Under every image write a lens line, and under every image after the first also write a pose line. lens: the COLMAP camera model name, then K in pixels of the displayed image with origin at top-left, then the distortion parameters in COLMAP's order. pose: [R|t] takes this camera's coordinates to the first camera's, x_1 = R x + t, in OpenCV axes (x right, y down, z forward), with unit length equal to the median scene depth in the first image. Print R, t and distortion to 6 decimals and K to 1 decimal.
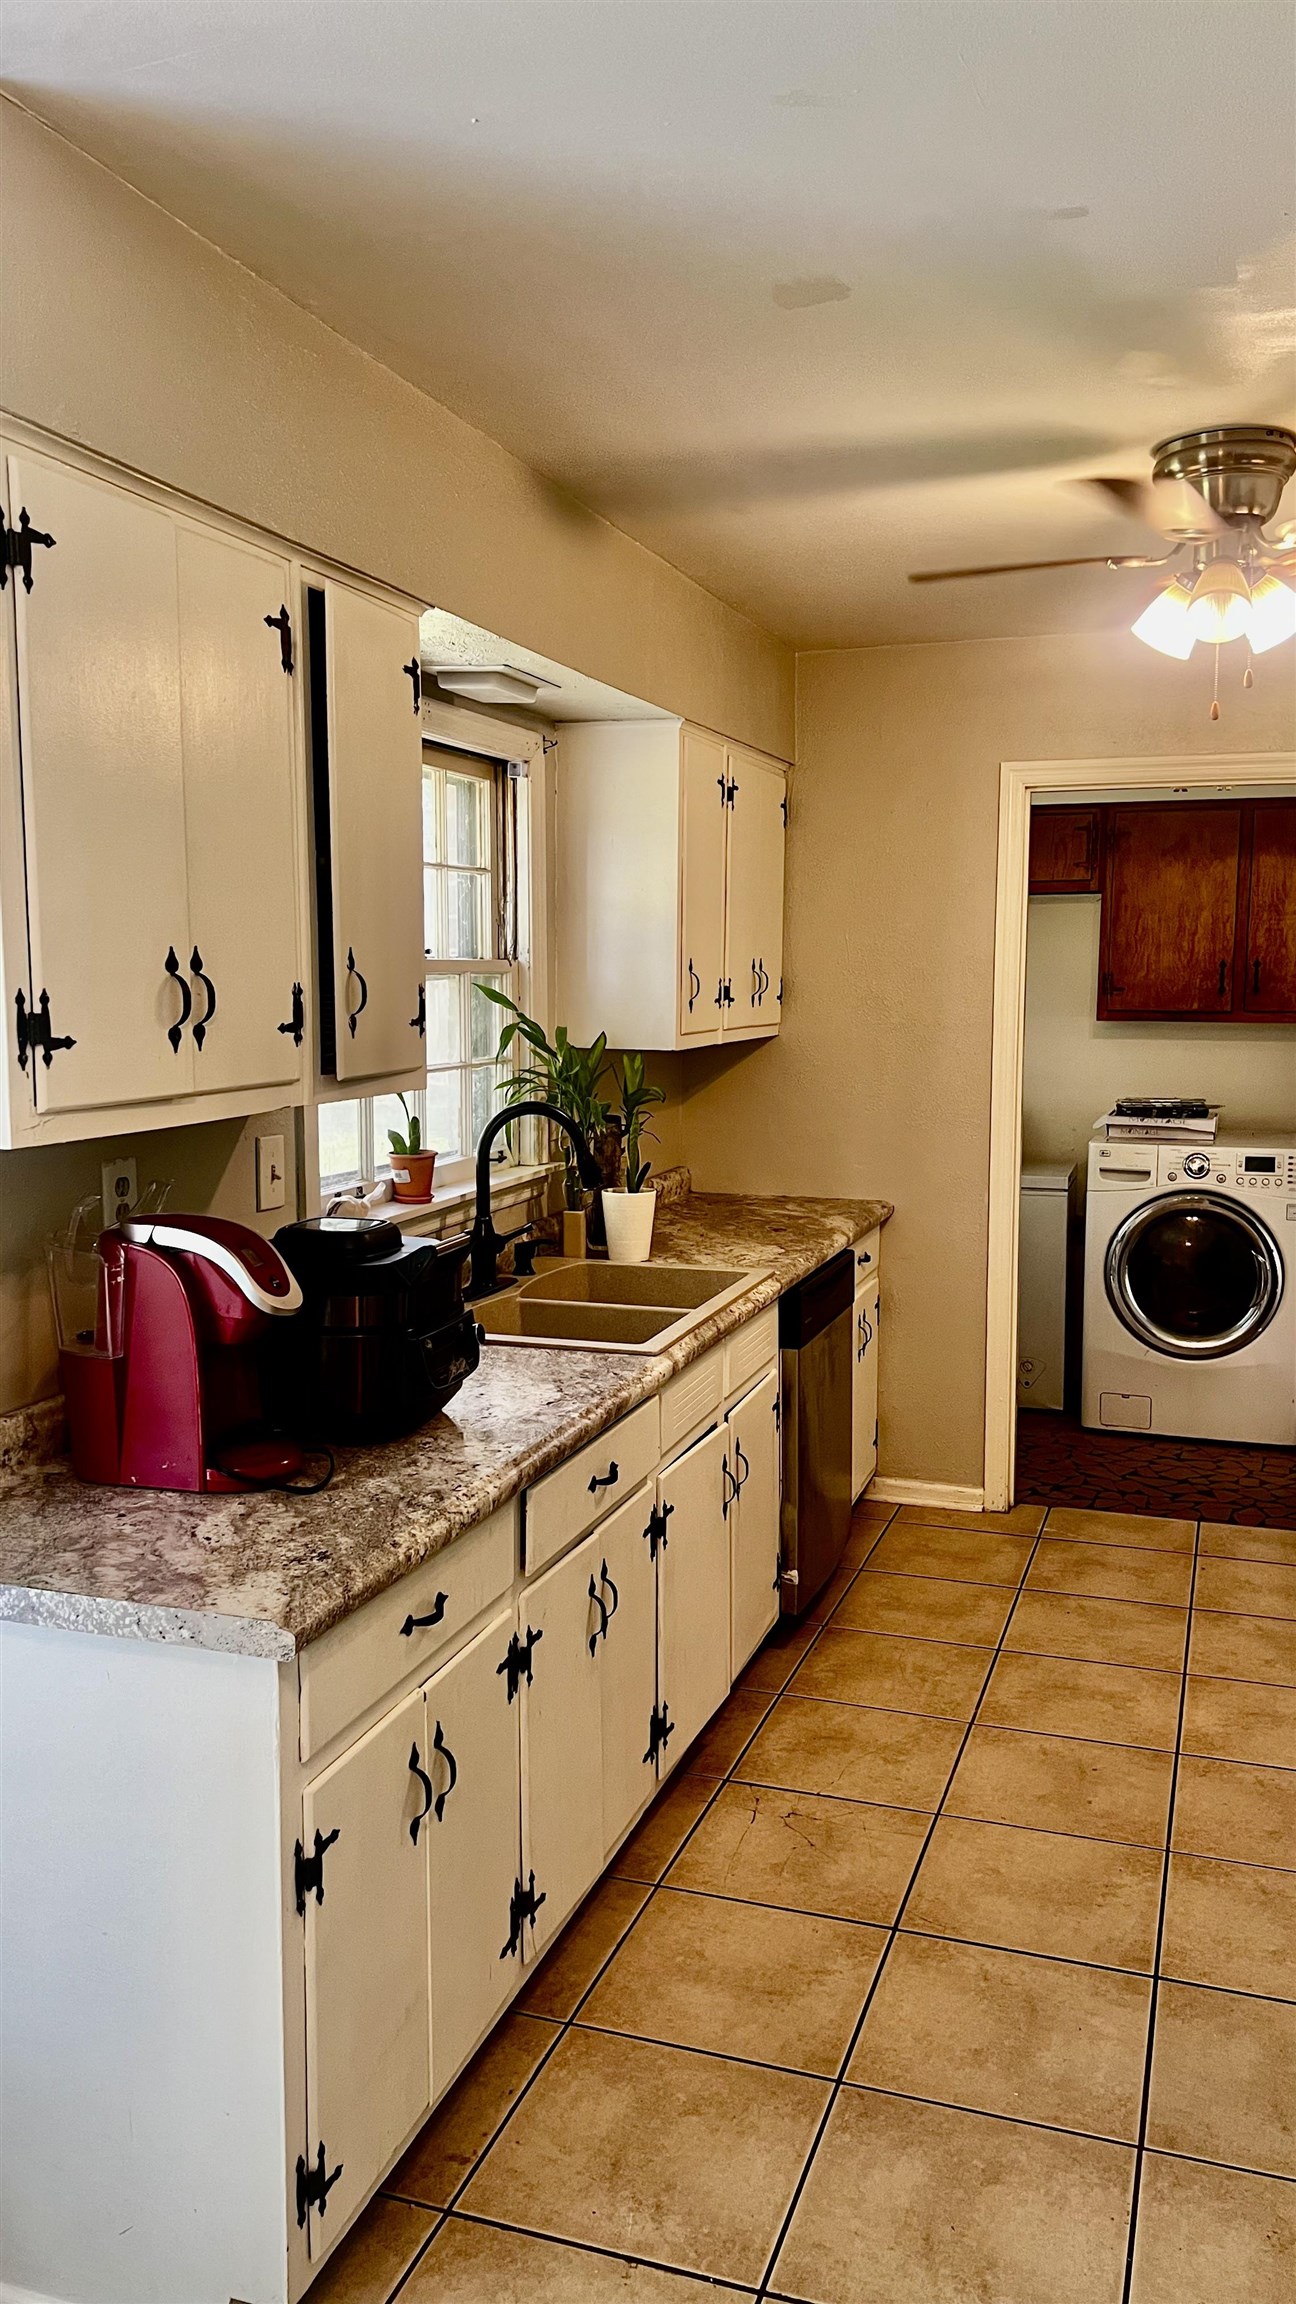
lens RADIAL K [[1722.7, 0, 660.4], [0, 1722.7, 1158.4], [0, 0, 1]] dist [0.137134, -0.302932]
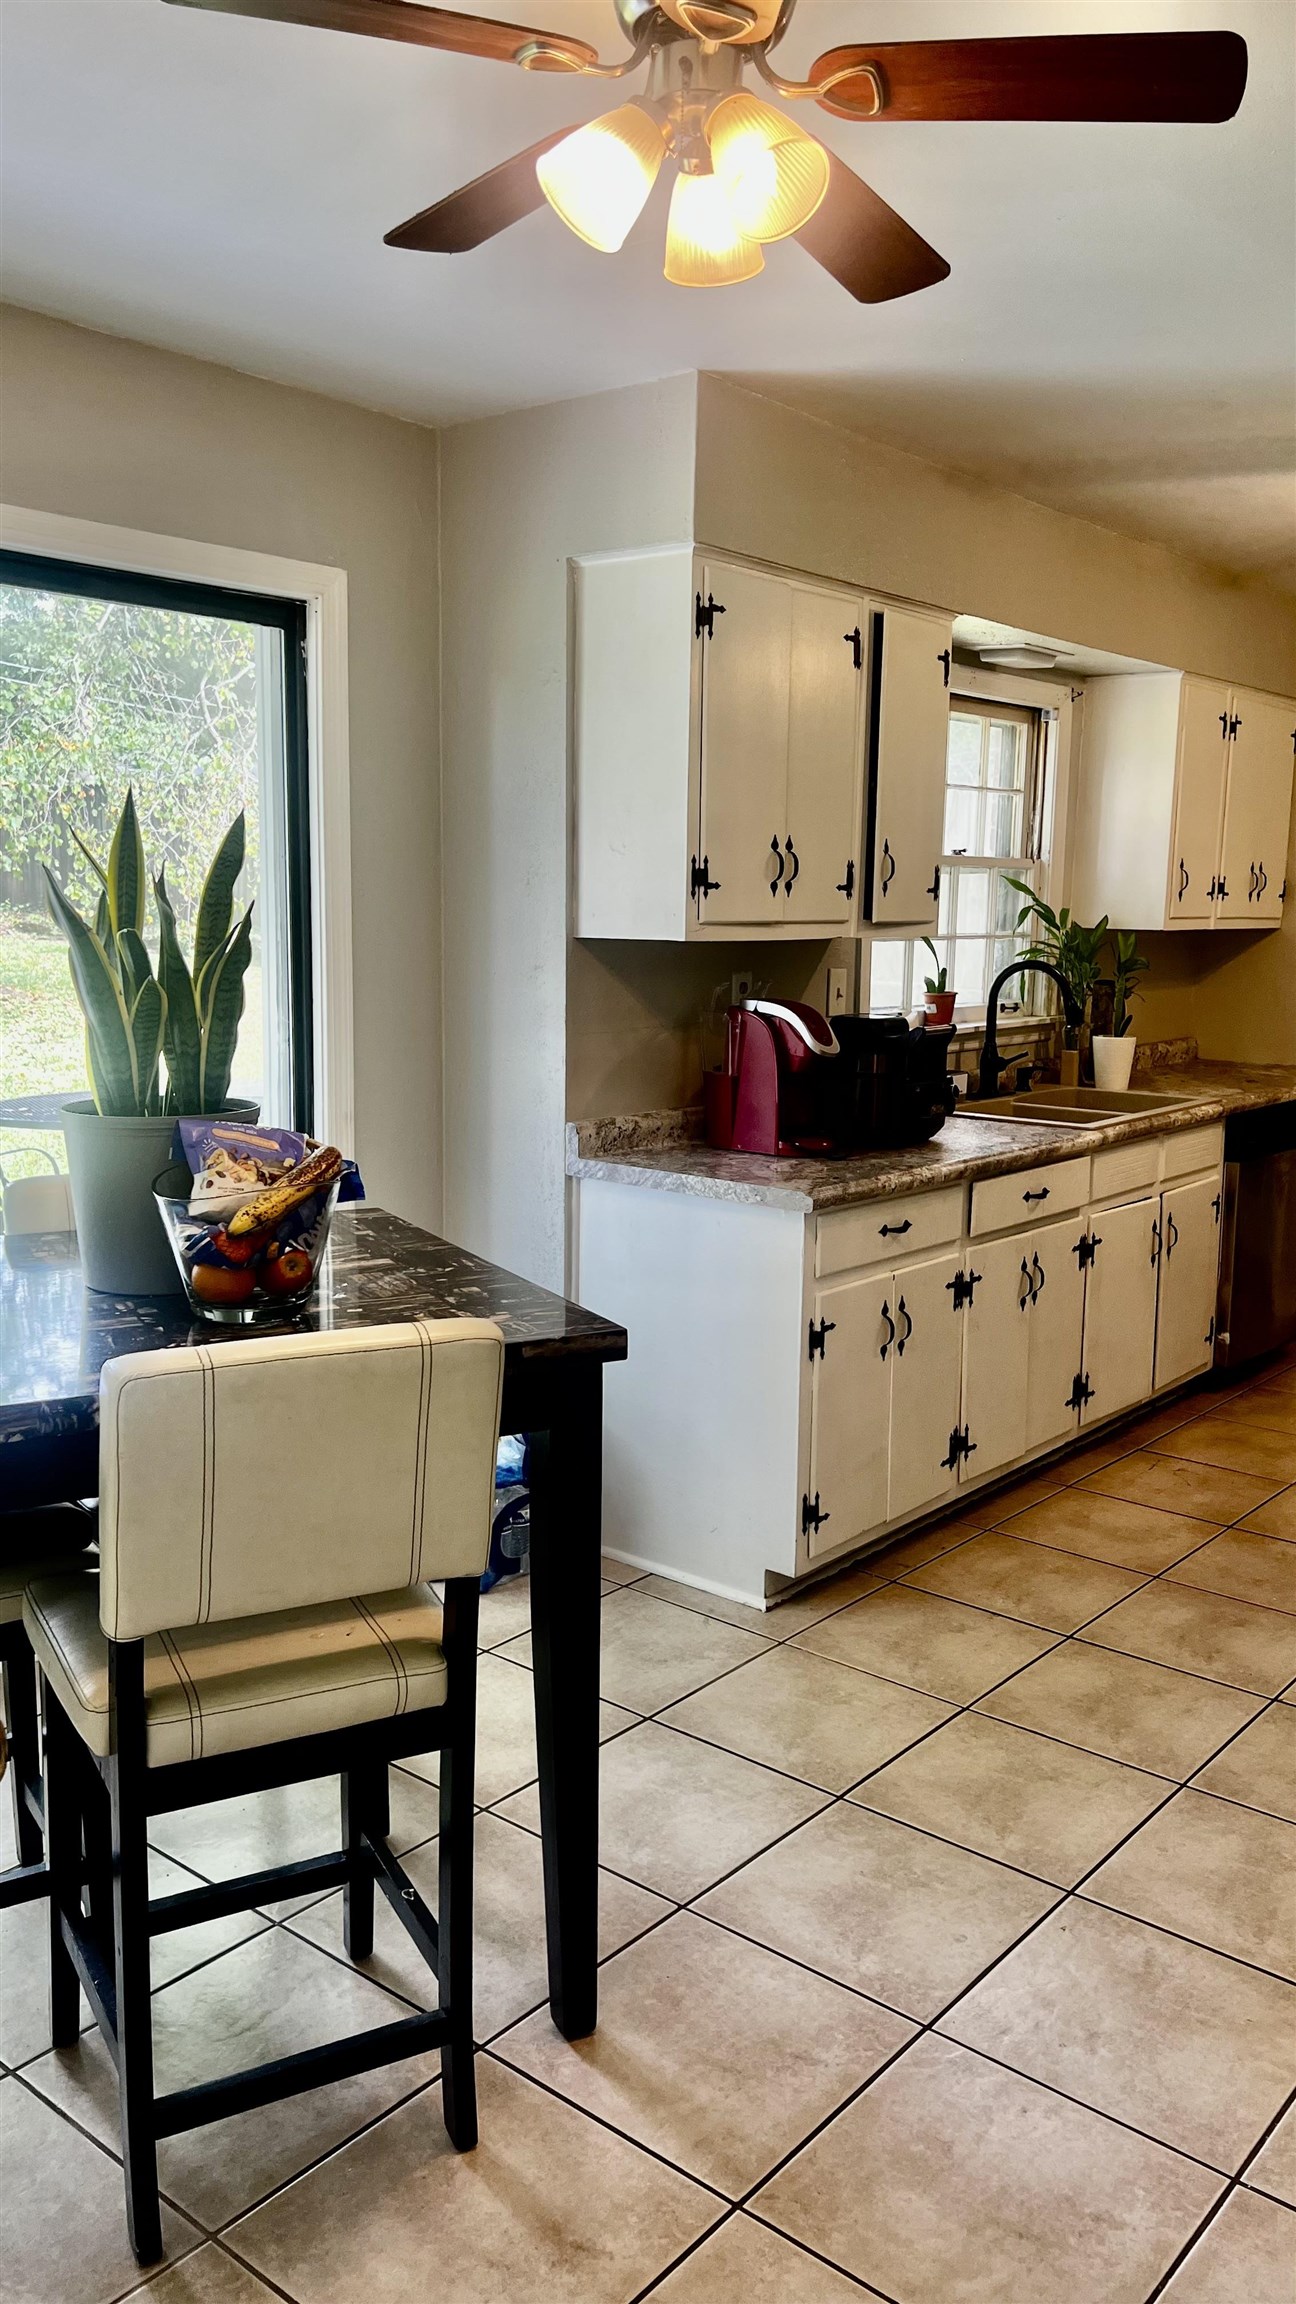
lens RADIAL K [[1722.7, 0, 660.4], [0, 1722.7, 1158.4], [0, 0, 1]] dist [0.137134, -0.302932]
pose [[0.933951, 0.064649, -0.351505, 0.172236], [-0.051867, 0.997609, 0.045670, 0.091290], [0.353617, -0.024422, 0.935071, -0.477386]]
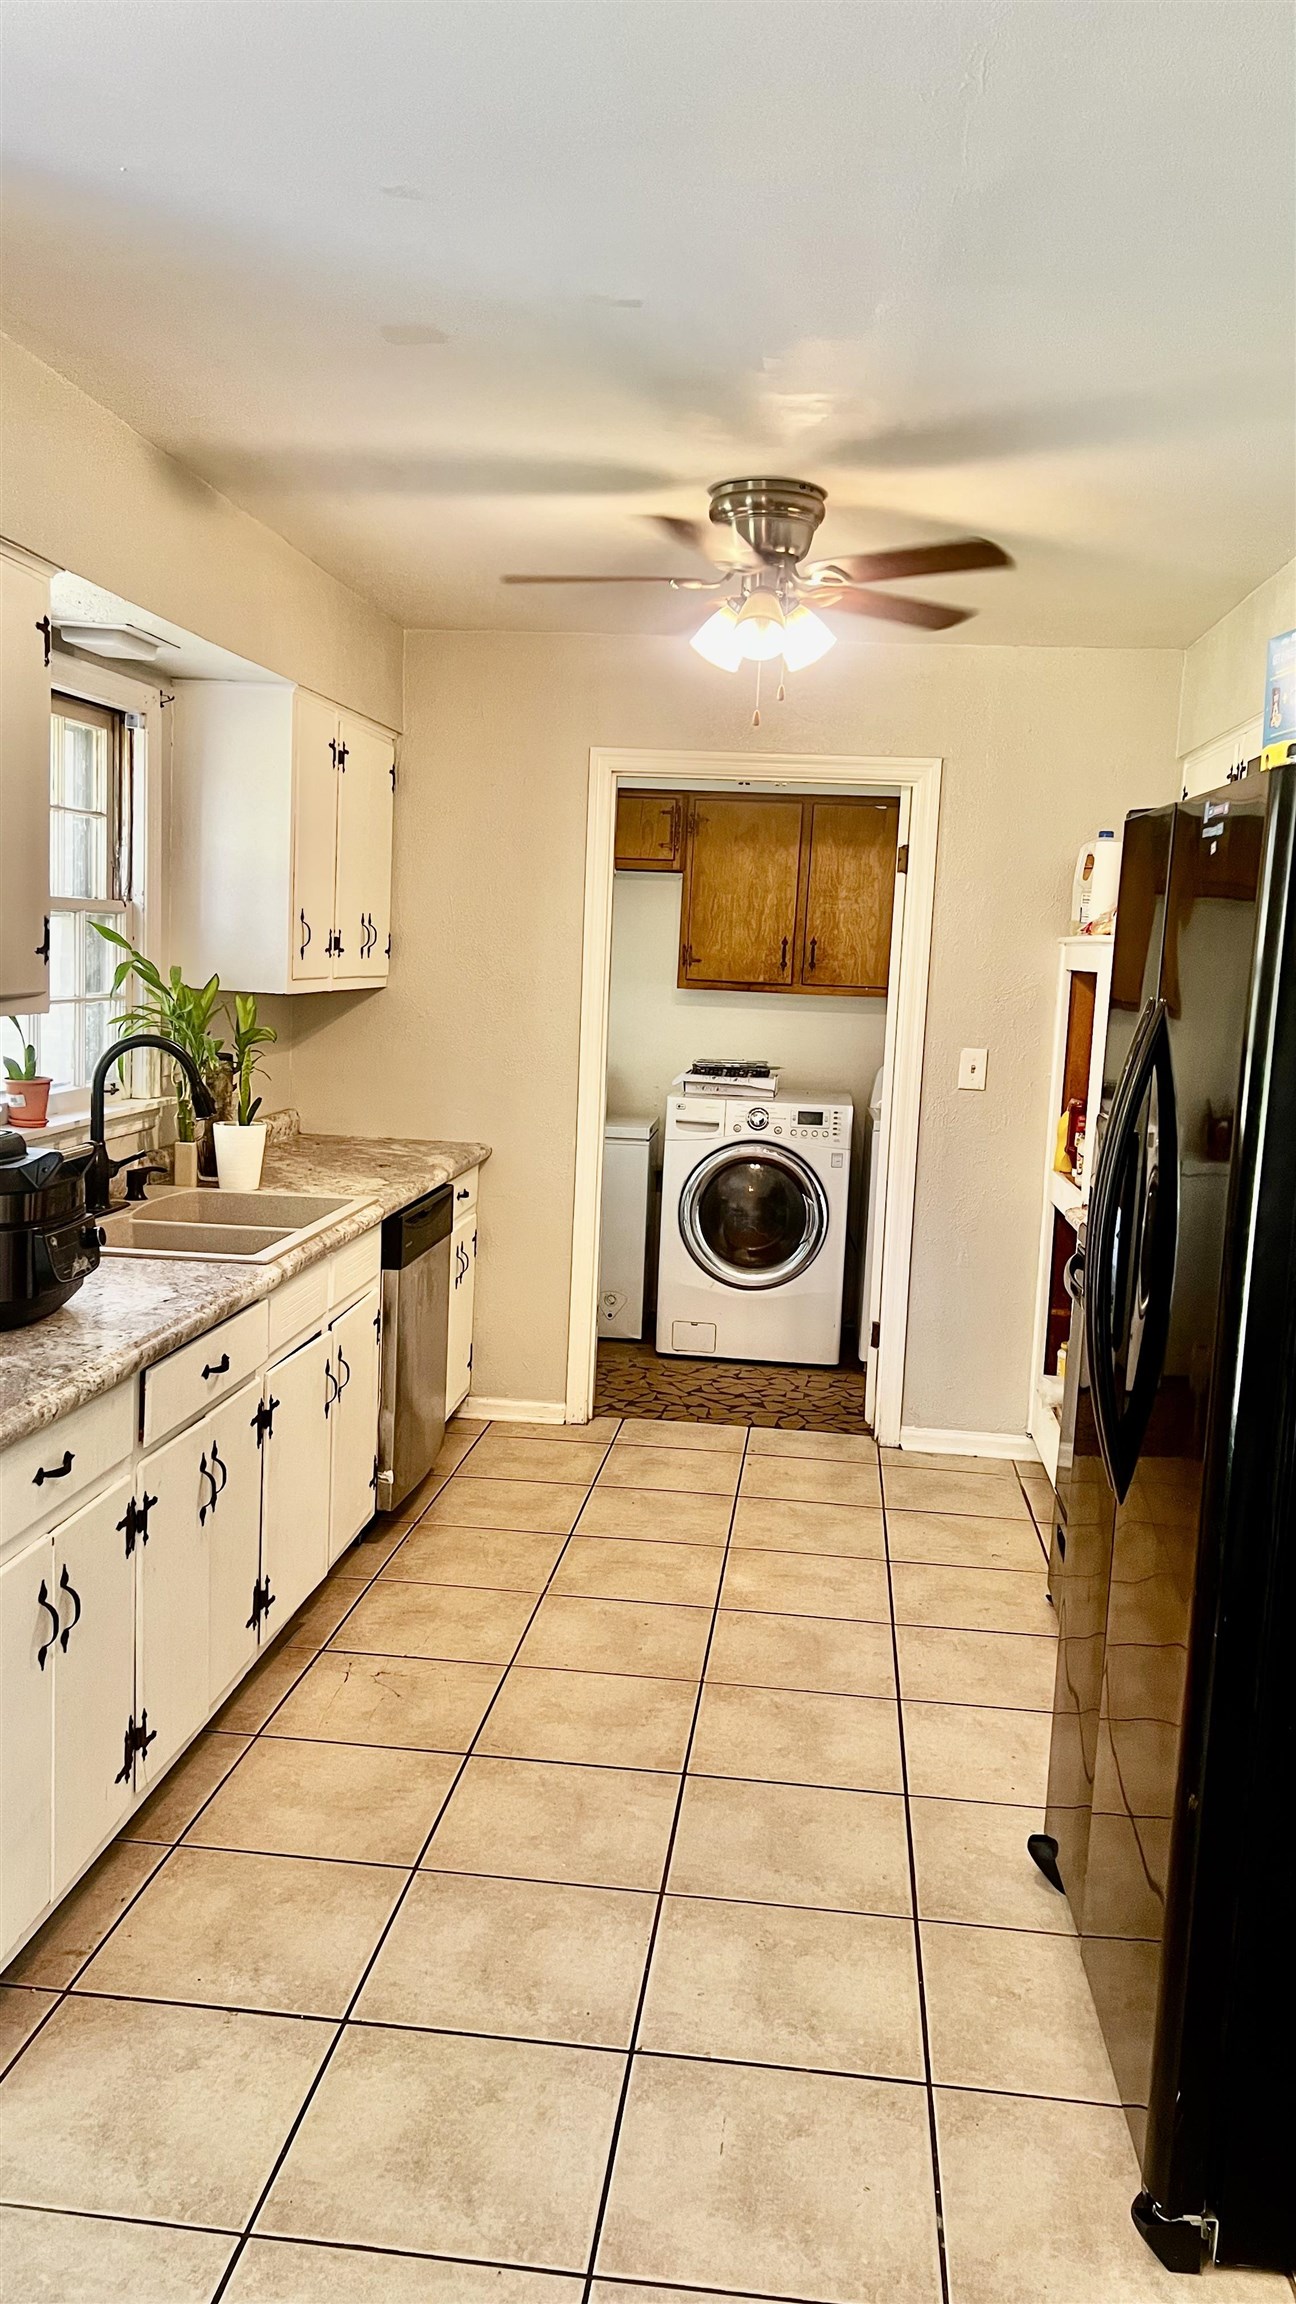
lens RADIAL K [[1722.7, 0, 660.4], [0, 1722.7, 1158.4], [0, 0, 1]] dist [0.137134, -0.302932]
pose [[0.974796, 0.014535, 0.222626, -0.004538], [-0.018432, 0.999711, 0.015438, 0.024837], [-0.222337, -0.019152, 0.974782, -0.139689]]
